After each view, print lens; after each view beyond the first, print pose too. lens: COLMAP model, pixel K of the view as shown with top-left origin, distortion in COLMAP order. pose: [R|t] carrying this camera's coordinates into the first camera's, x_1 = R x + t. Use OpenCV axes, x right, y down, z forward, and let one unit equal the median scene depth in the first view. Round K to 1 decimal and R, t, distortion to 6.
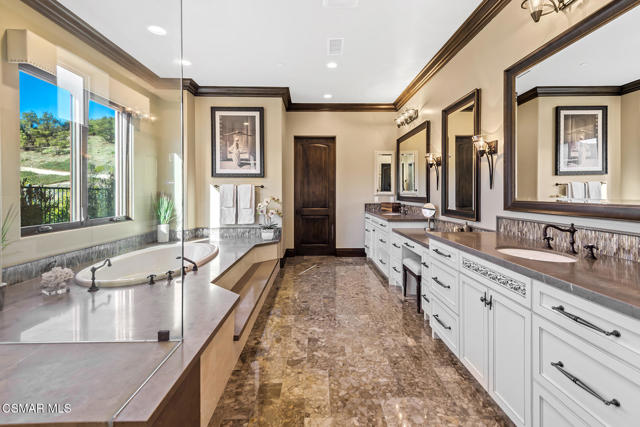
lens RADIAL K [[291.7, 0, 326.0], [0, 291.7, 195.7], [0, 0, 1]] dist [0.031872, -0.010343]
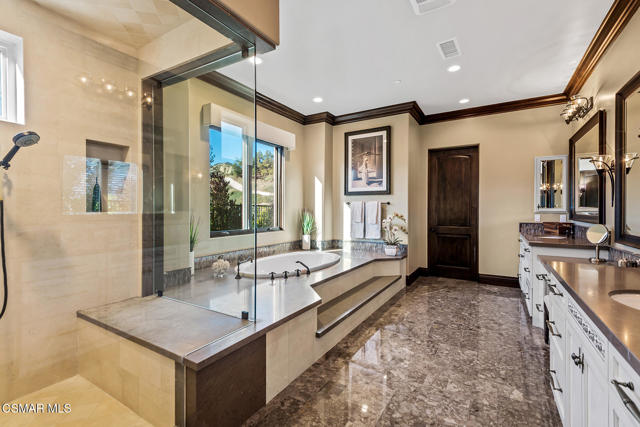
lens RADIAL K [[291.7, 0, 324.9], [0, 291.7, 210.7], [0, 0, 1]] dist [0.031872, -0.010343]
pose [[0.846987, 0.004738, -0.531593, 0.143529], [-0.007451, 0.999968, -0.002960, -0.000749], [0.531562, 0.006468, 0.846995, 0.016949]]
